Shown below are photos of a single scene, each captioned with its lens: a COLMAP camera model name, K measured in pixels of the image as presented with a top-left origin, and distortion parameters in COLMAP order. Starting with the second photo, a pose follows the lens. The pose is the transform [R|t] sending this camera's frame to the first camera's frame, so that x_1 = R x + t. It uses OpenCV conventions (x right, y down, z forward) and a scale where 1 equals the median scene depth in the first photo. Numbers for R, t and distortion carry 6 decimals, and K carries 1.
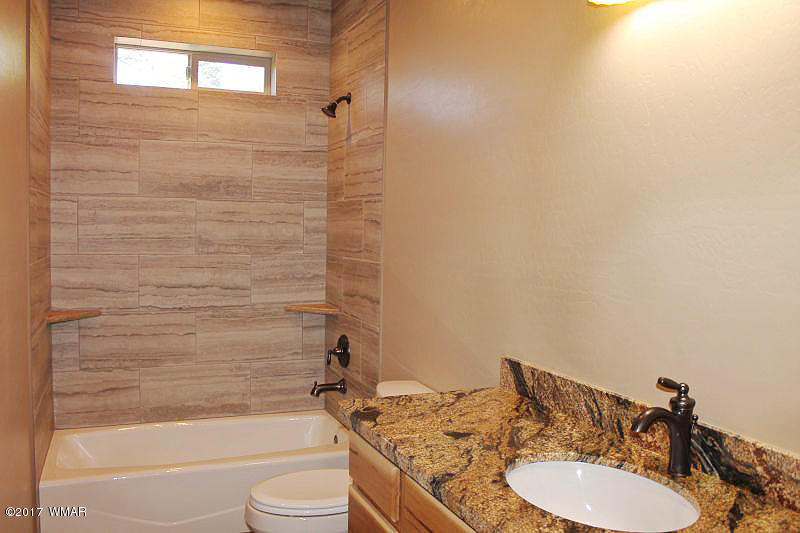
lens RADIAL K [[668.3, 0, 400.5], [0, 668.3, 267.1], [0, 0, 1]] dist [-0.154090, 0.114094]
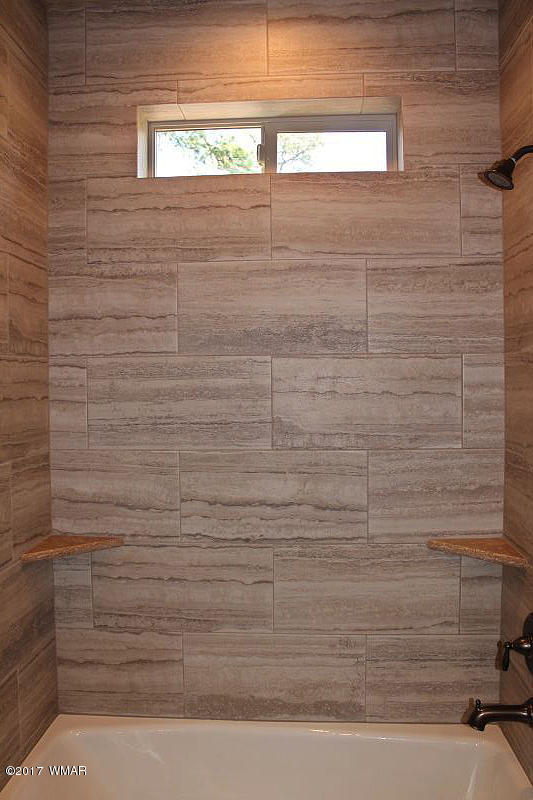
lens RADIAL K [[668.3, 0, 261.4], [0, 668.3, 396.0], [0, 0, 1]] dist [-0.154090, 0.114094]
pose [[0.885175, -0.016584, -0.464962, -0.040092], [-0.004998, 0.998968, -0.045146, -0.040872], [0.465231, 0.042286, 0.884179, 0.465186]]
